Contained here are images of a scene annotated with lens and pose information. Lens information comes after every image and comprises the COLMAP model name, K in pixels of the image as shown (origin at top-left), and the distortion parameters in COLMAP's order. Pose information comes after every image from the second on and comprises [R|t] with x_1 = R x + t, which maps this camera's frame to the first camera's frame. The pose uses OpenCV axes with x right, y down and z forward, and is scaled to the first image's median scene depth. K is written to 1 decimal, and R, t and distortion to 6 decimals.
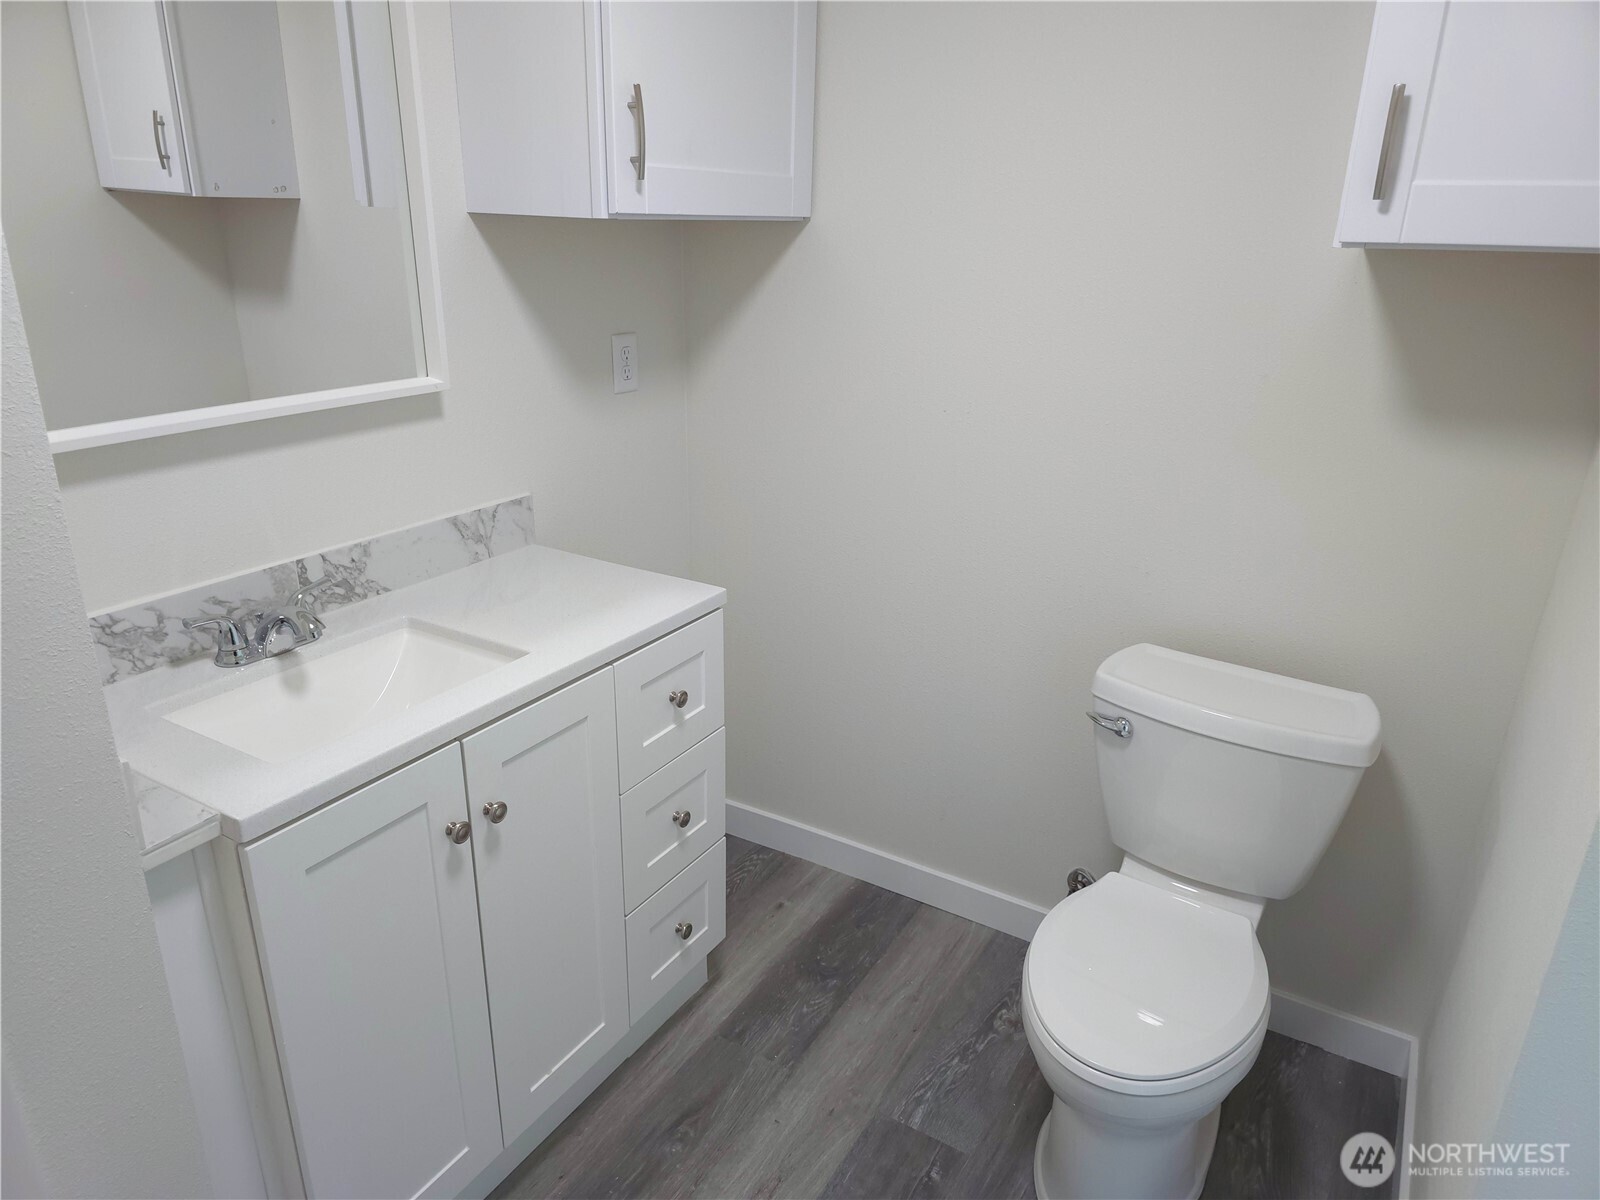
lens RADIAL K [[1062.9, 0, 800.0], [0, 1062.9, 600.0], [0, 0, 1]] dist [0.077522, -0.001340]
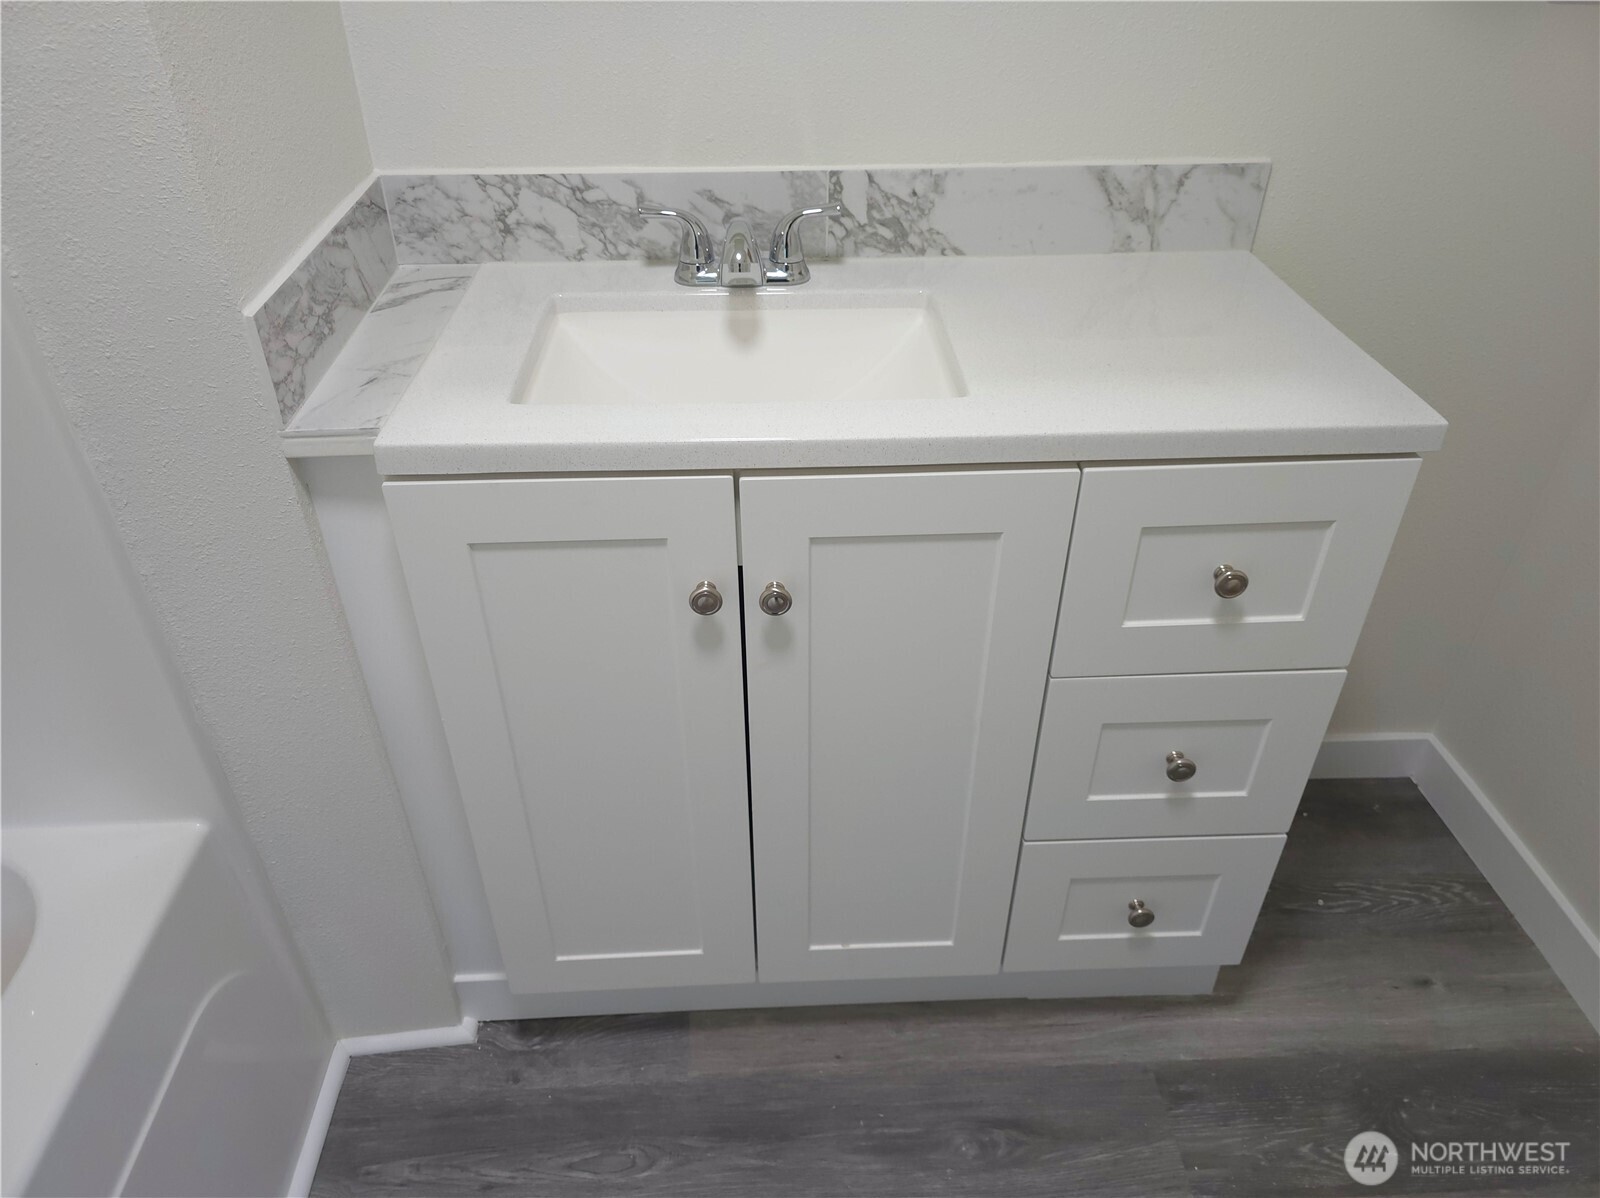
lens RADIAL K [[1102.0, 0, 800.0], [0, 1102.0, 599.0], [0, 0, 1]] dist [0.063206, -0.059638]
pose [[0.558099, 0.463220, -0.688442, 0.163269], [-0.276105, 0.886066, 0.372362, -0.051552], [0.782490, -0.017732, 0.622410, 0.488487]]
